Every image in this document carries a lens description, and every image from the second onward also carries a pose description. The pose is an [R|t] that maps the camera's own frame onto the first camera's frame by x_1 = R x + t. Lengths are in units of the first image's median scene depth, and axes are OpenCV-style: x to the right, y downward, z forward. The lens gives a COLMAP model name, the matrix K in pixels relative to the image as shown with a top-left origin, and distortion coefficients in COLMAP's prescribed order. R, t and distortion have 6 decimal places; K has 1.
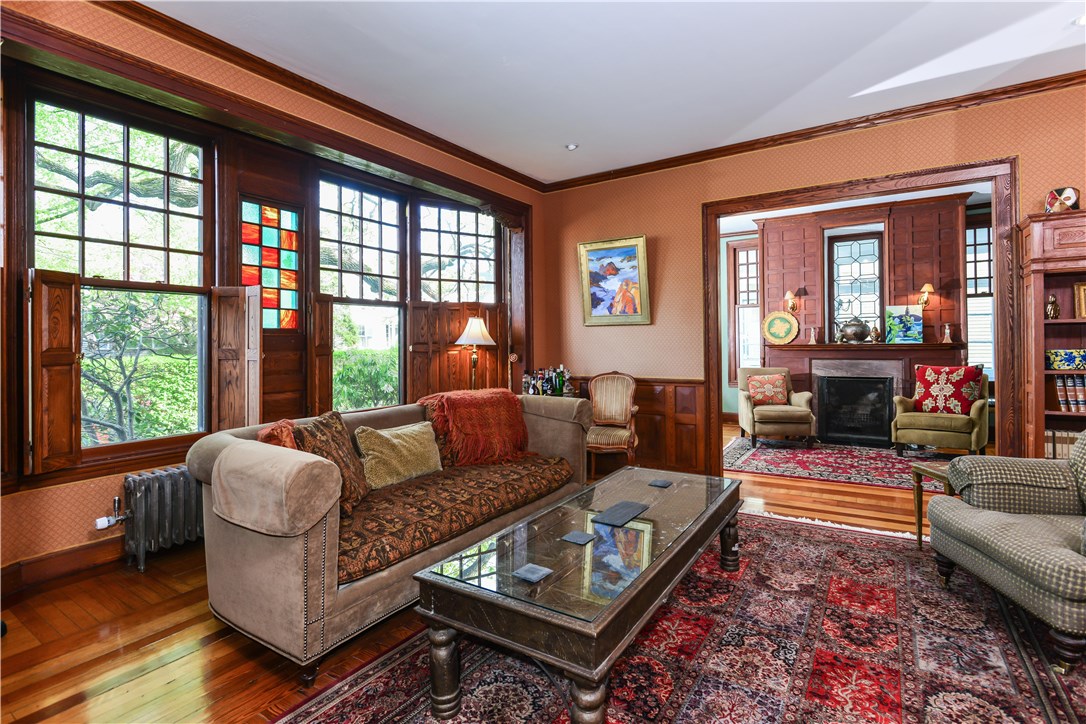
lens RADIAL K [[519.4, 0, 550.2], [0, 519.4, 345.1], [0, 0, 1]] dist [-0.003001, 0.000422]
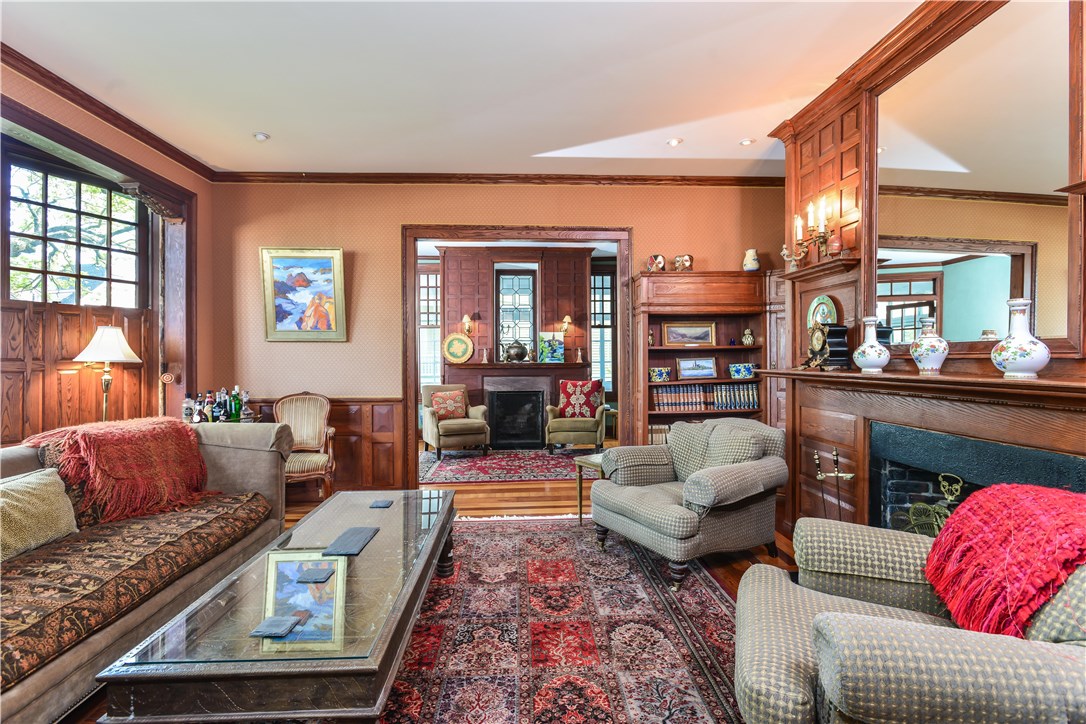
lens RADIAL K [[515.1, 0, 543.0], [0, 515.1, 362.0], [0, 0, 1]] dist [-0.005795, 0.000097]
pose [[0.814728, 0.005794, 0.579815, -0.063292], [-0.004224, 0.999983, -0.004058, -0.000251], [-0.579828, 0.000857, 0.814738, 0.016267]]
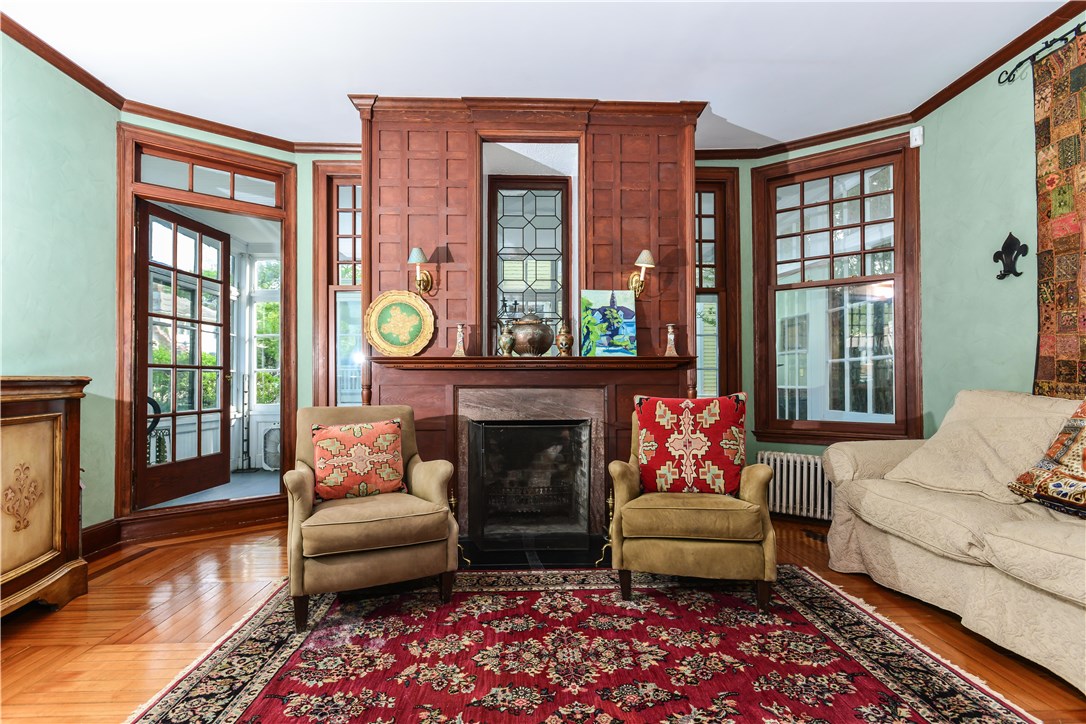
lens RADIAL K [[526.9, 0, 541.1], [0, 526.9, 371.6], [0, 0, 1]] dist [0.002163, 0.000247]
pose [[0.828413, 0.017972, 0.559830, 0.422814], [-0.007191, 0.999744, -0.021454, 0.033262], [-0.560072, 0.013747, 0.828330, 0.789681]]
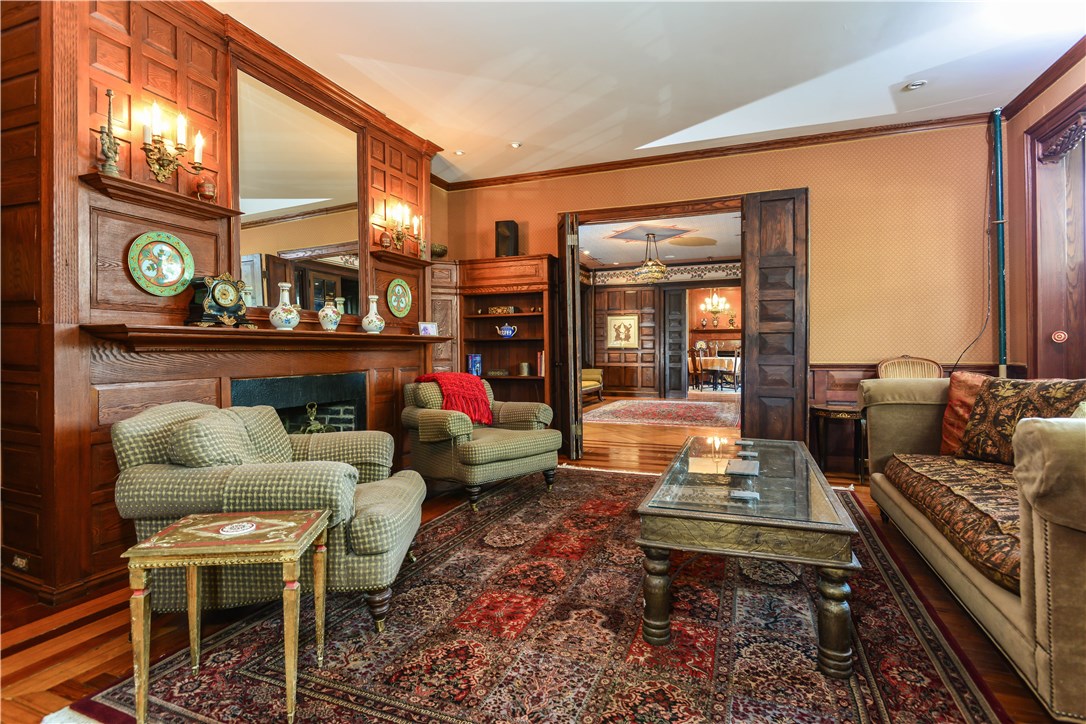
lens RADIAL K [[540.2, 0, 540.7], [0, 540.2, 347.9], [0, 0, 1]] dist [-0.000918, 0.000224]
pose [[-0.981576, 0.018332, -0.190191, 0.377545], [0.018498, 0.999828, 0.000905, 0.033889], [0.190175, -0.002630, -0.981747, 1.012822]]
